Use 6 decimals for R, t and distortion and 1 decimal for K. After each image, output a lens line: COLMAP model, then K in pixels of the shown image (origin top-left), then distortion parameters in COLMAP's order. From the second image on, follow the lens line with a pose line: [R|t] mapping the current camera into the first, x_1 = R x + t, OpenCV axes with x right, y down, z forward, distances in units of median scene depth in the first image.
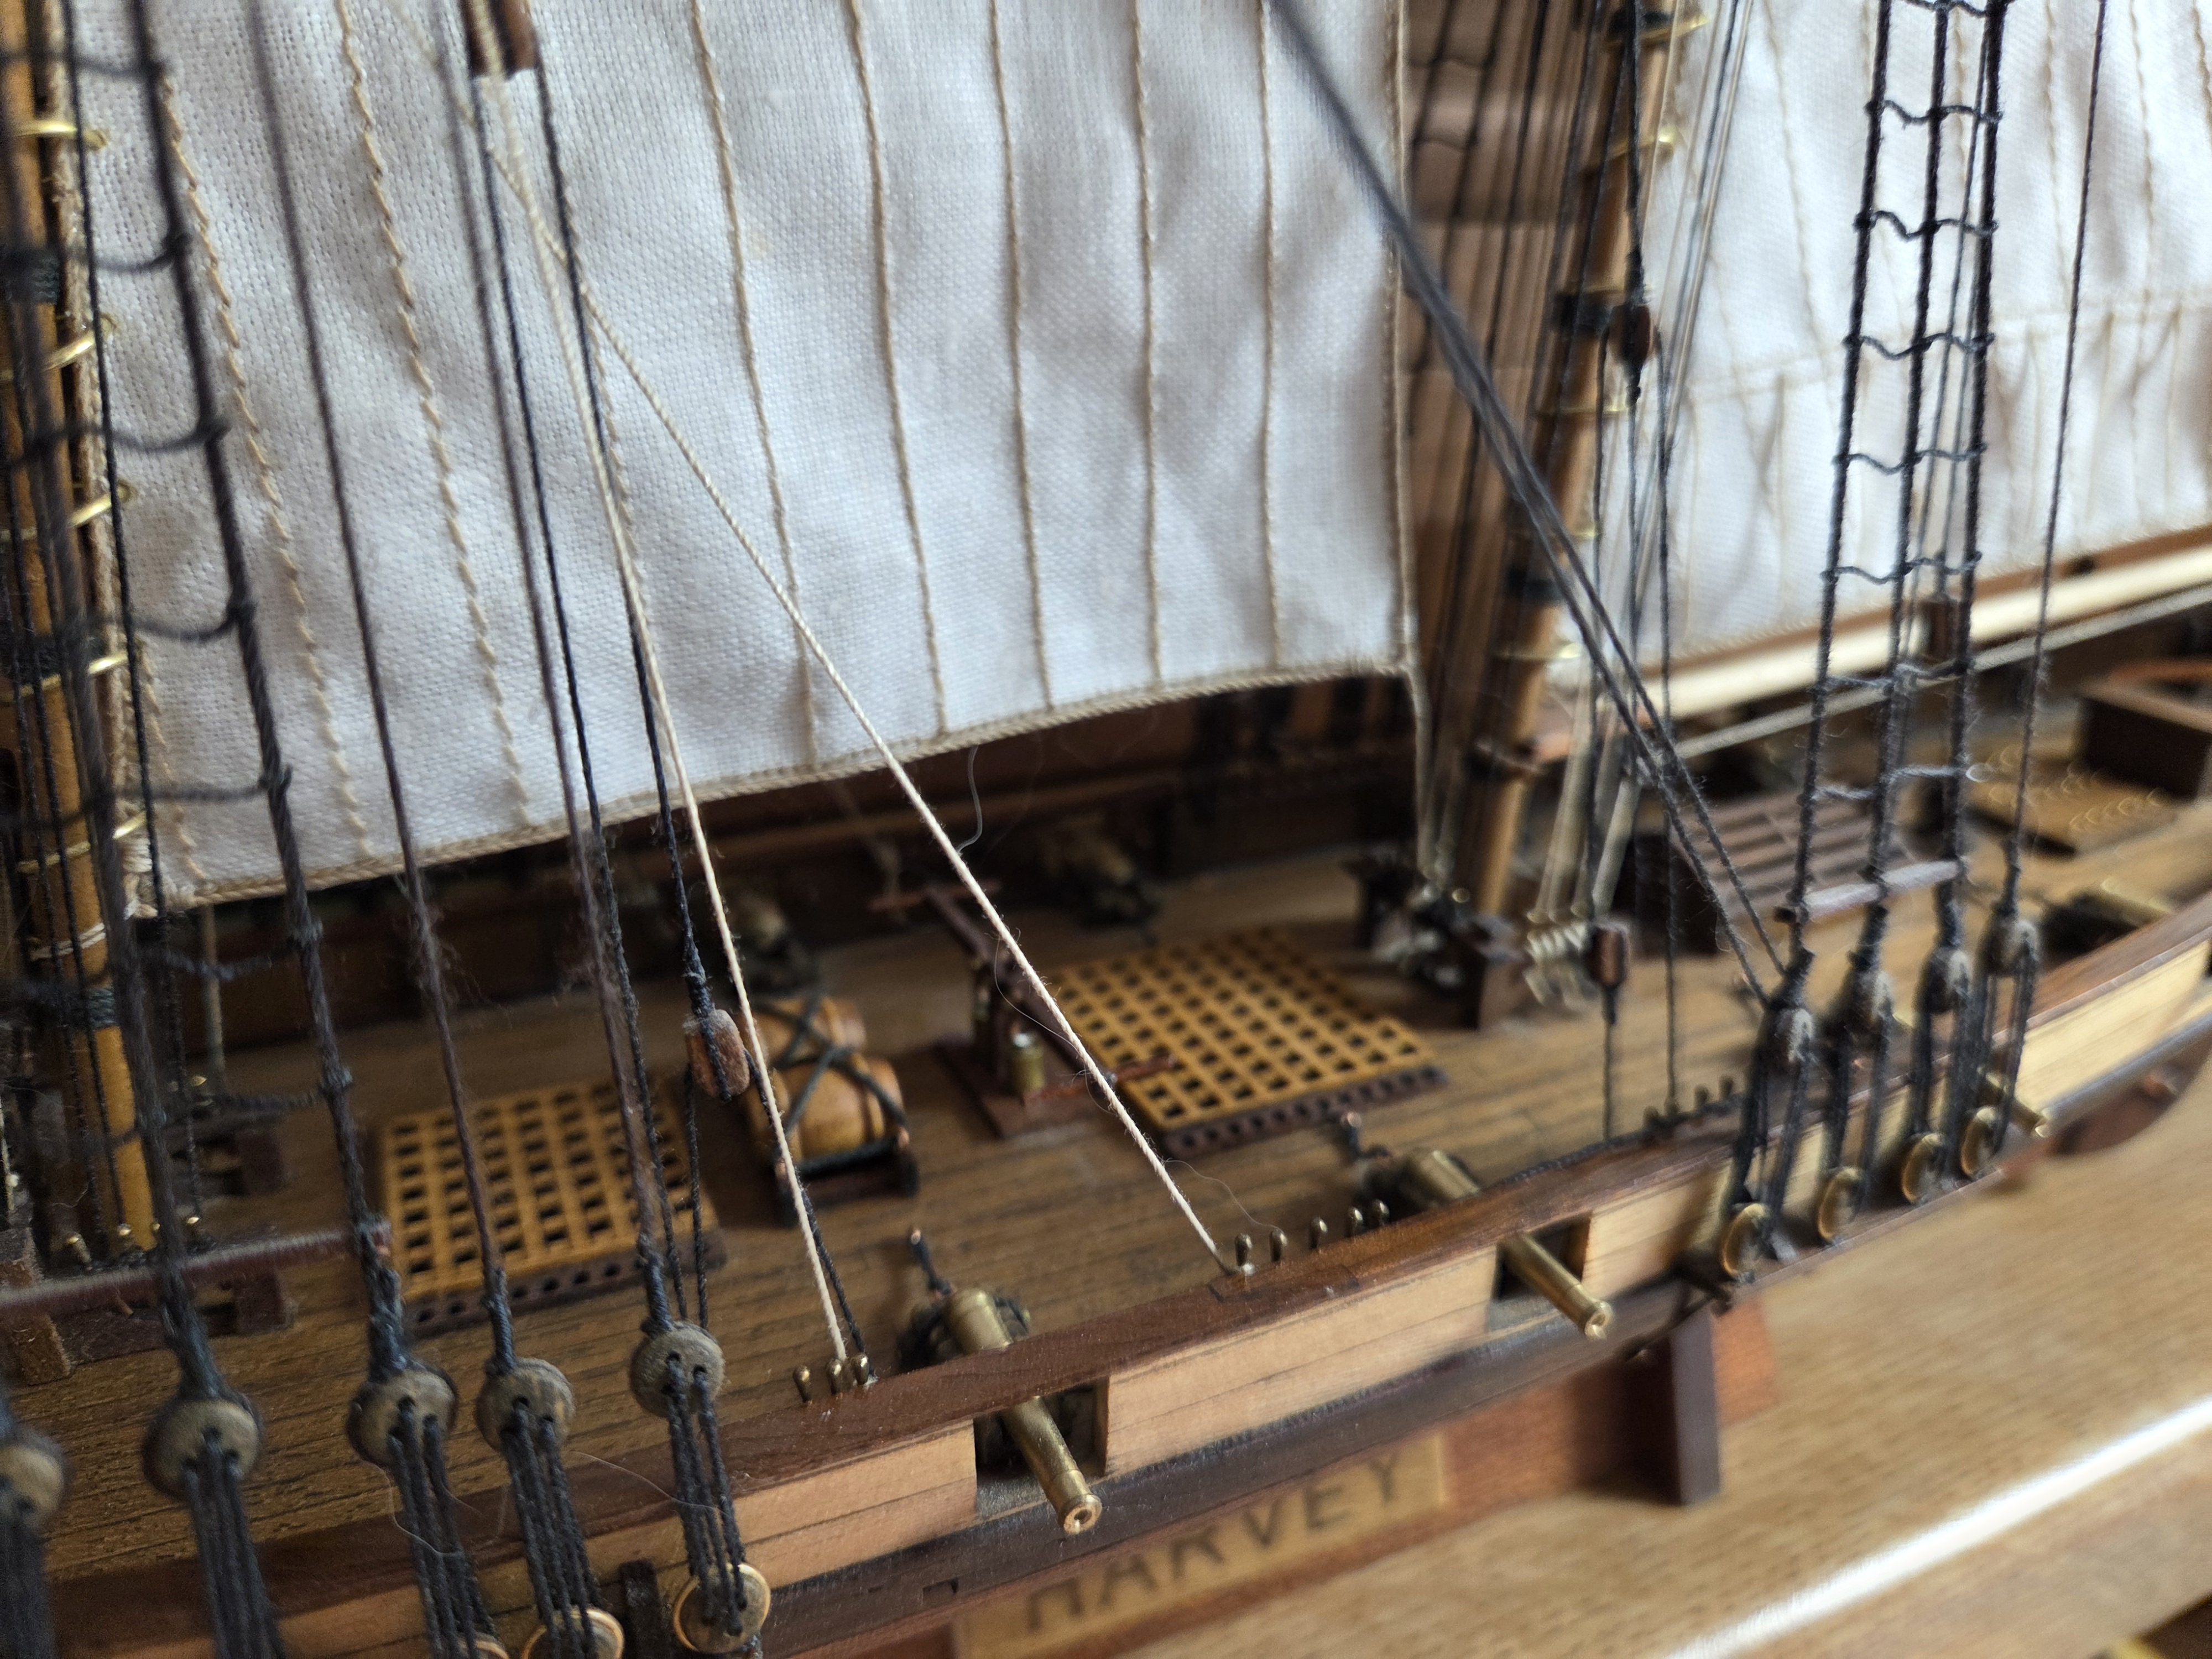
lens RADIAL K [[1564.8, 0, 1096.2], [0, 1564.8, 876.0], [0, 0, 1]] dist [0.008143, -0.049569]
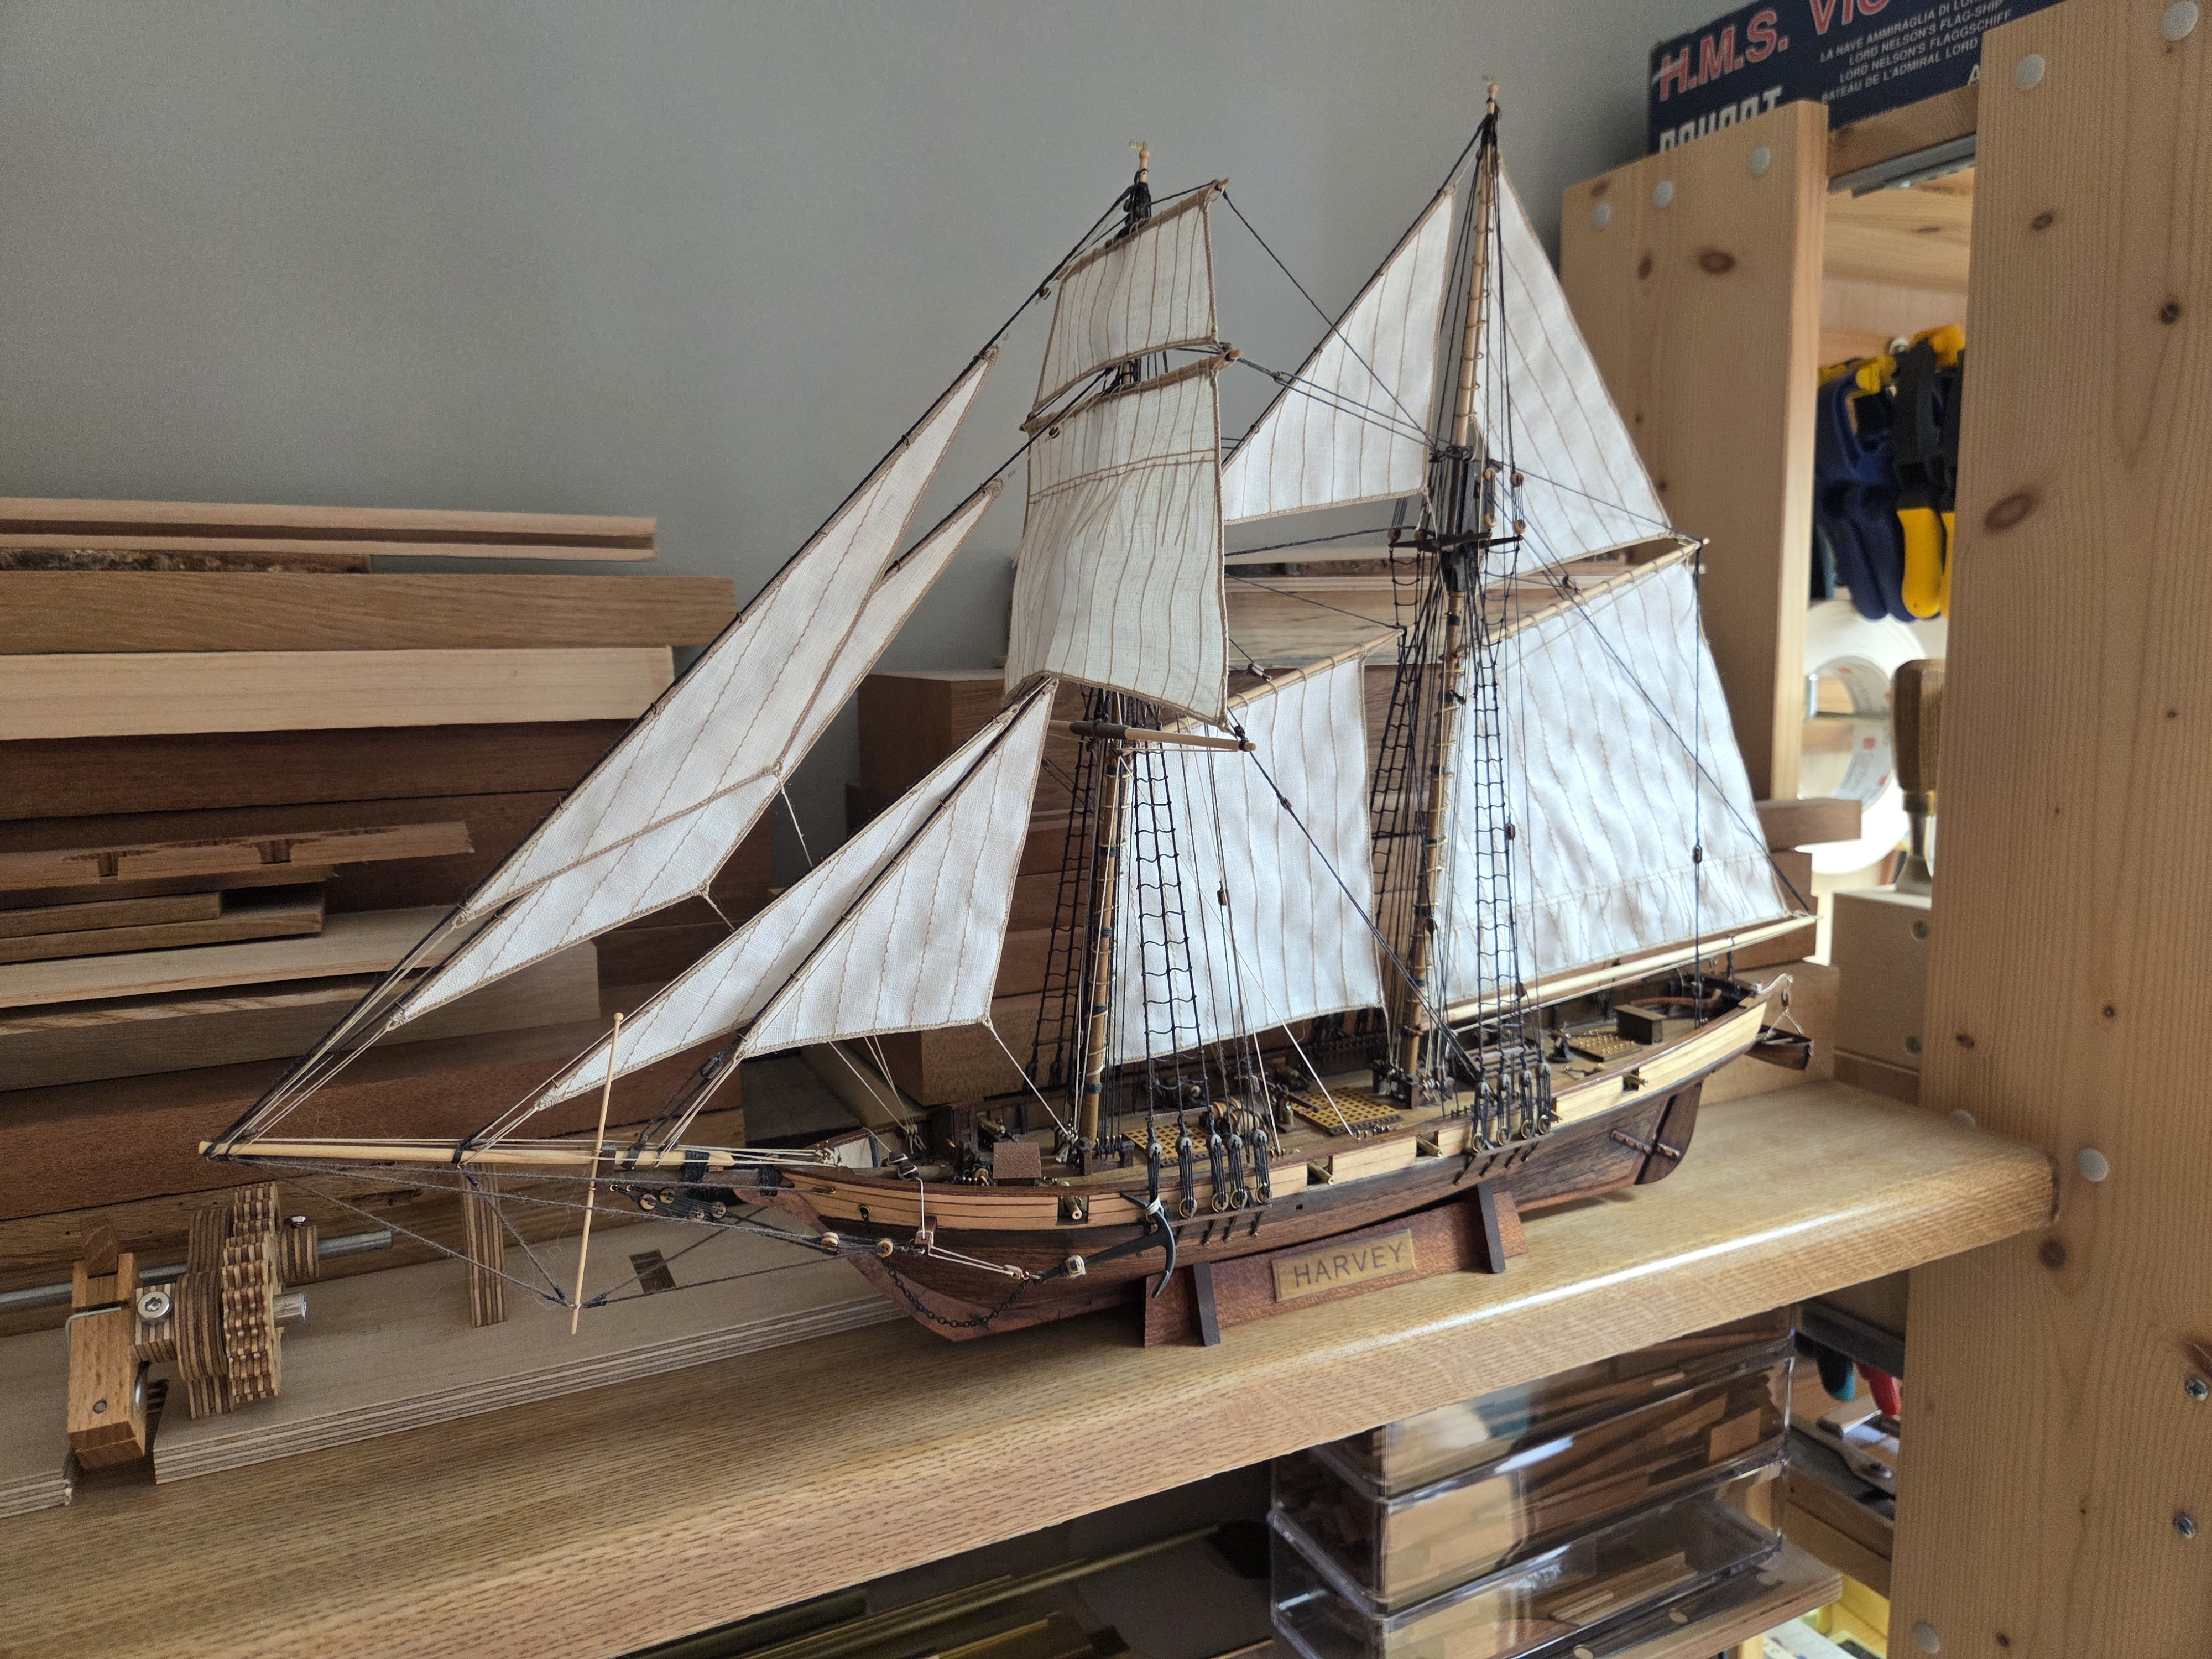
lens RADIAL K [[1564.8, 0, 1096.2], [0, 1564.8, 876.0], [0, 0, 1]] dist [0.008143, -0.049569]
pose [[0.998918, -0.029618, 0.035856, -0.580236], [0.037442, 0.969481, -0.242289, 0.425913], [-0.027586, 0.243369, 0.969541, -2.548591]]
